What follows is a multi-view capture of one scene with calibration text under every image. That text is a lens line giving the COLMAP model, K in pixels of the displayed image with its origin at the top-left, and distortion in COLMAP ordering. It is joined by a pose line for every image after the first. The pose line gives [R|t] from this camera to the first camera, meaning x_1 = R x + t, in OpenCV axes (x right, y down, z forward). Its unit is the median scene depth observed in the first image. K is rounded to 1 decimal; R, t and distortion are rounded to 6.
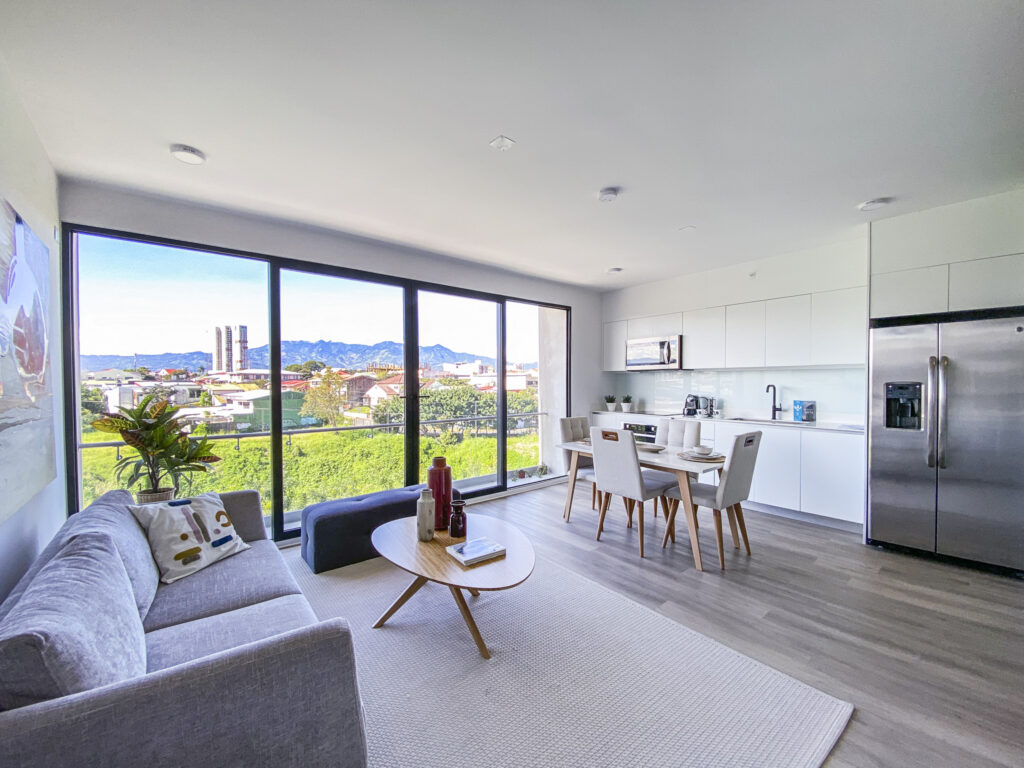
lens RADIAL K [[413.6, 0, 512.0], [0, 413.6, 384.0], [0, 0, 1]] dist [0.001578, 0.000119]
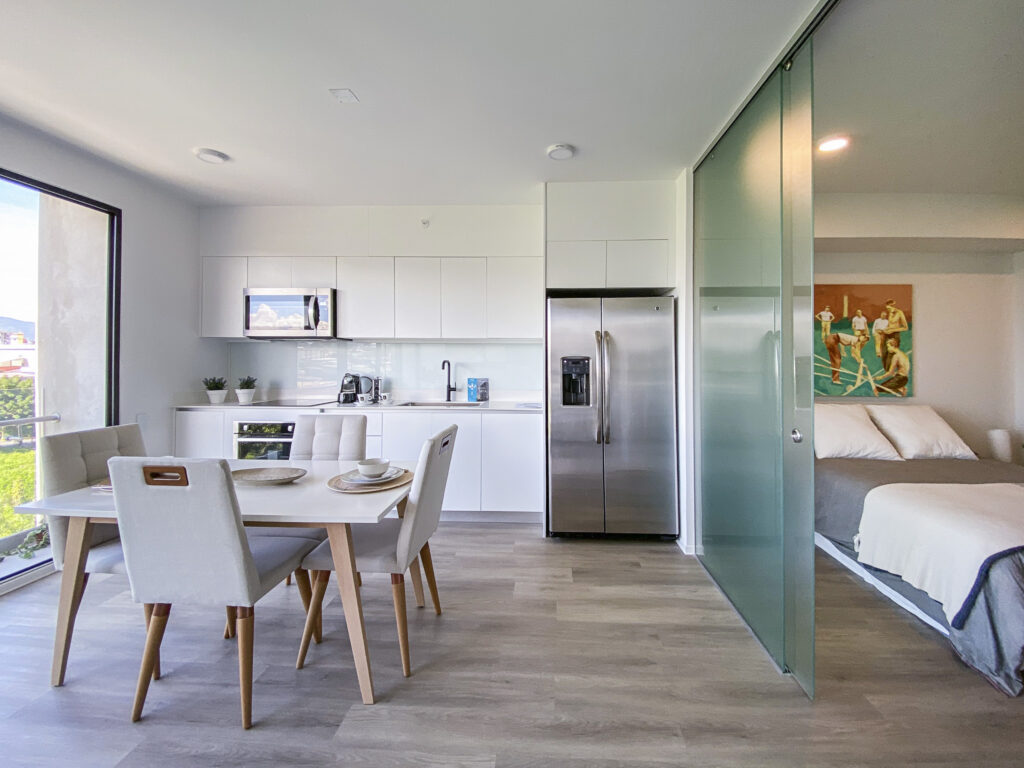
lens RADIAL K [[424.3, 0, 544.1], [0, 424.3, 352.0], [0, 0, 1]] dist [0.001362, -0.010482]
pose [[0.662586, 0.017978, 0.748770, 0.146514], [-0.000052, 0.999713, -0.023957, 0.007341], [-0.748986, 0.015835, 0.662396, 0.363108]]
